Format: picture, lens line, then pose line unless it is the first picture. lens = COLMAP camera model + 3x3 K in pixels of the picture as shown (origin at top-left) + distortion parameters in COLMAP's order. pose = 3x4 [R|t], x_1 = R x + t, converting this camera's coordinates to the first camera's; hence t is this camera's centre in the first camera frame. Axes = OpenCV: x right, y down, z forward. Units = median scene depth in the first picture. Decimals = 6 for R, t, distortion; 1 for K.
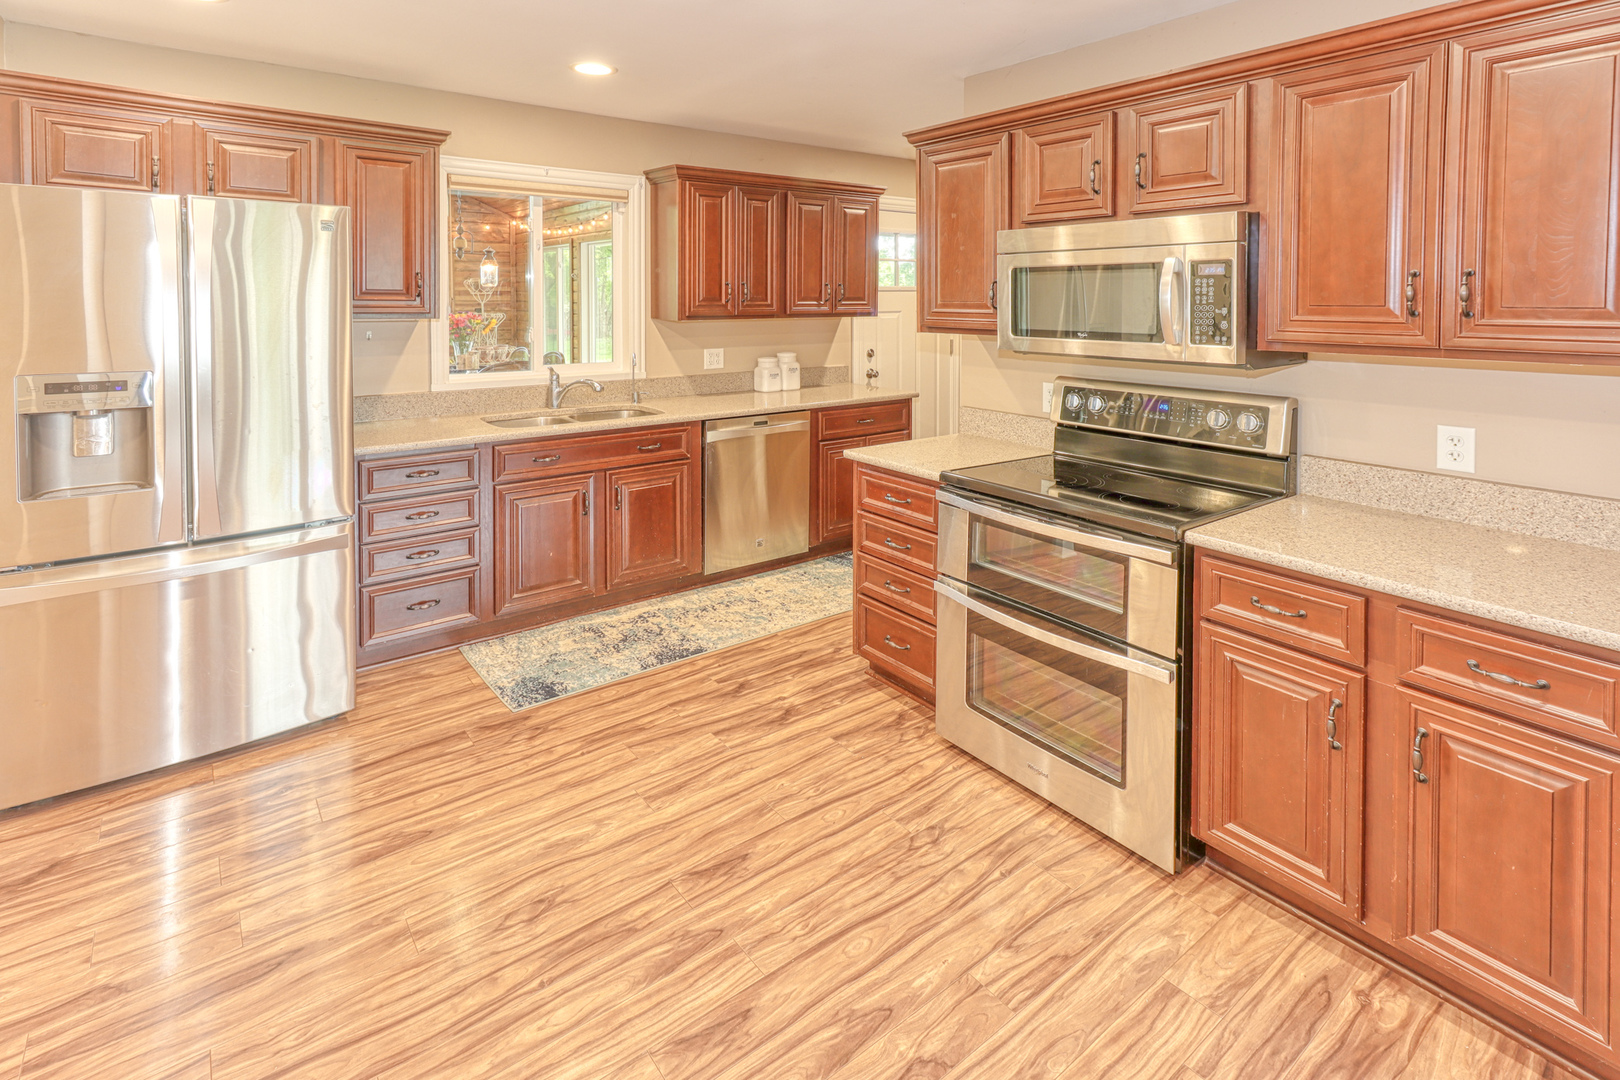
lens RADIAL K [[760.2, 0, 811.8], [0, 760.2, 527.2], [0, 0, 1]] dist [0.010407, 0.000448]
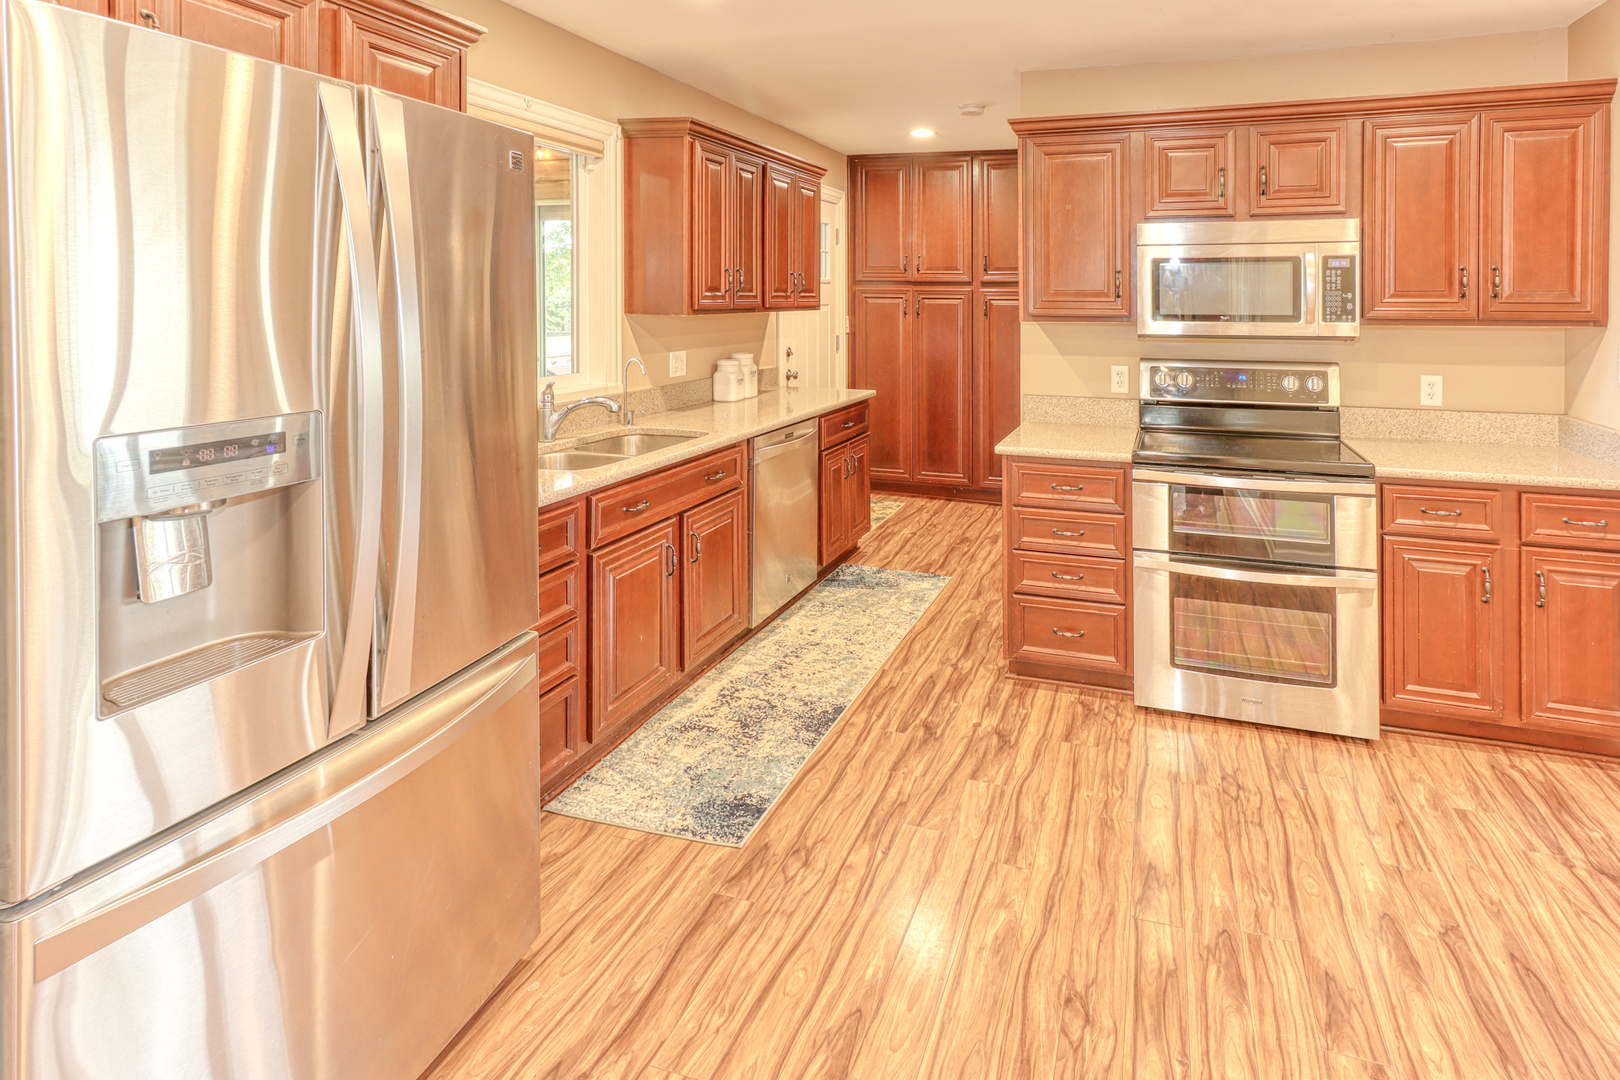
lens RADIAL K [[870.1, 0, 810.0], [0, 870.1, 540.0], [0, 0, 1]] dist [0.016867, -0.000277]
pose [[0.788263, -0.163166, 0.593312, -0.973497], [0.177066, 0.983568, 0.035243, -0.079513], [-0.589313, 0.077275, 0.804201, 0.331160]]
